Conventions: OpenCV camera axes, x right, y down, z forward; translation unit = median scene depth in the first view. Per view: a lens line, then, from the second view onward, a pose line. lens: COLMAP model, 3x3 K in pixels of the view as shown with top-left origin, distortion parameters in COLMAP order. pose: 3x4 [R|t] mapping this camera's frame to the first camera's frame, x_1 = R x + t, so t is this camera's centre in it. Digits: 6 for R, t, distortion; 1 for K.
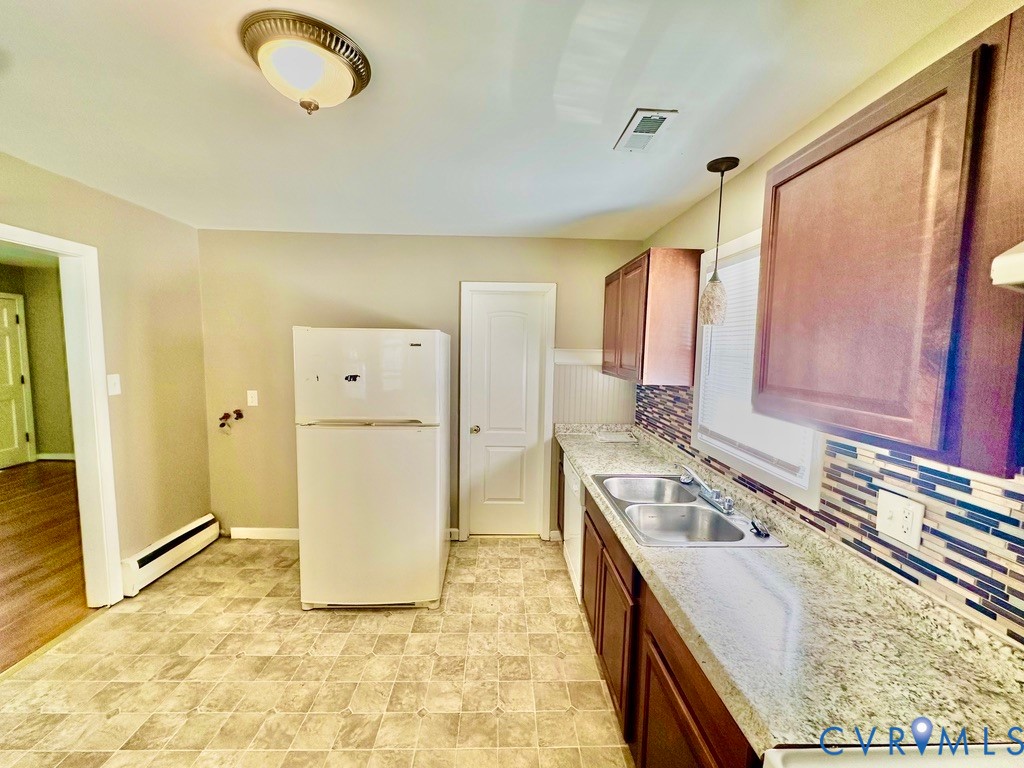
lens RADIAL K [[409.7, 0, 512.0], [0, 409.7, 384.0], [0, 0, 1]] dist [-0.002840, 0.000107]
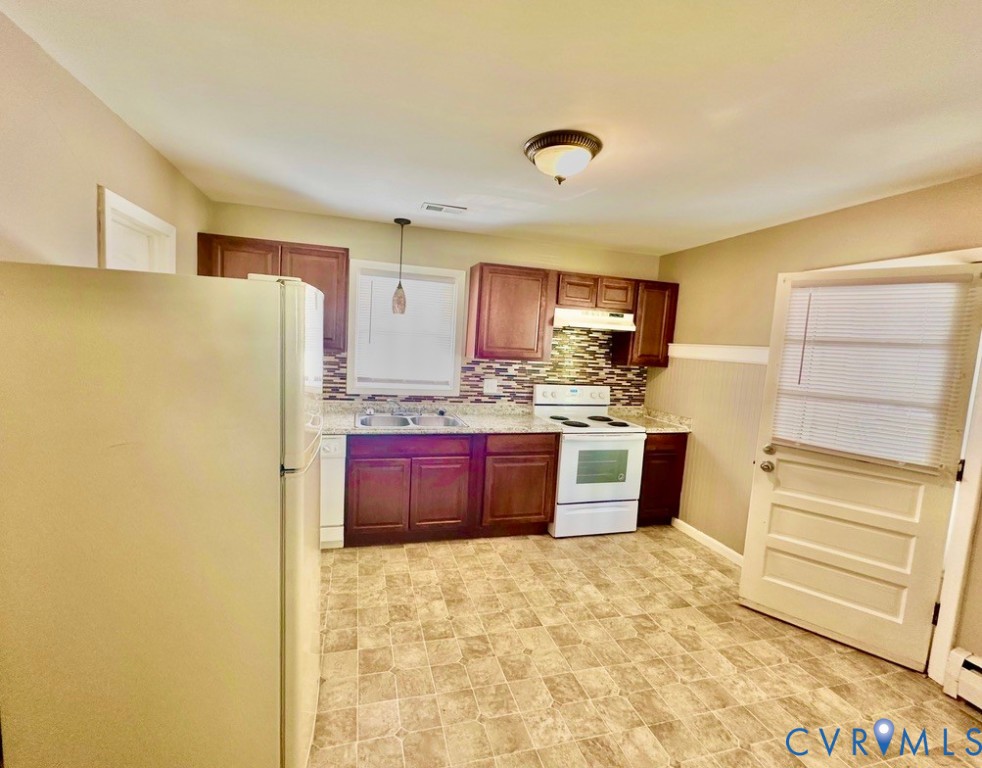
lens RADIAL K [[426.7, 0, 469.4], [0, 426.7, 383.9], [0, 0, 1]] dist [-0.002492, 0.000166]
pose [[-0.219364, -0.132297, 0.966632, -1.434262], [0.029343, 0.989421, 0.142075, -0.107377], [-0.975202, 0.059530, -0.213161, 1.189237]]
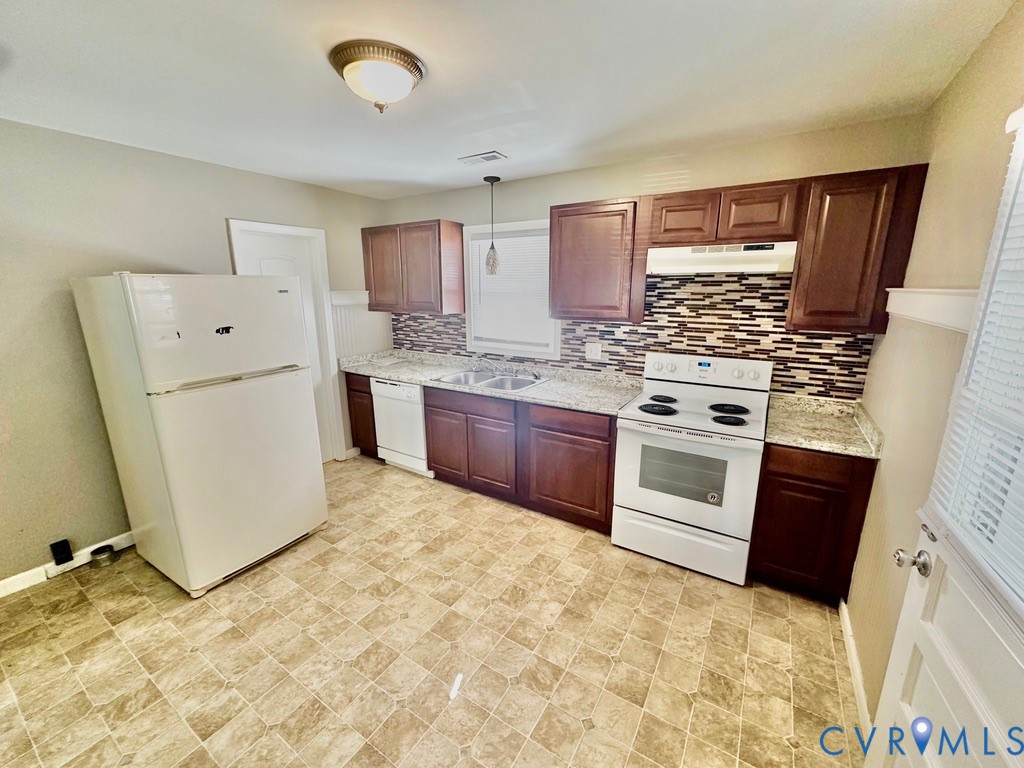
lens RADIAL K [[409.7, 0, 512.0], [0, 409.7, 384.0], [0, 0, 1]] dist [-0.002840, 0.000107]
pose [[0.560619, -0.209403, 0.801160, -1.025181], [0.088123, 0.977091, 0.193722, -0.023209], [-0.823371, -0.038004, 0.566229, -0.075230]]
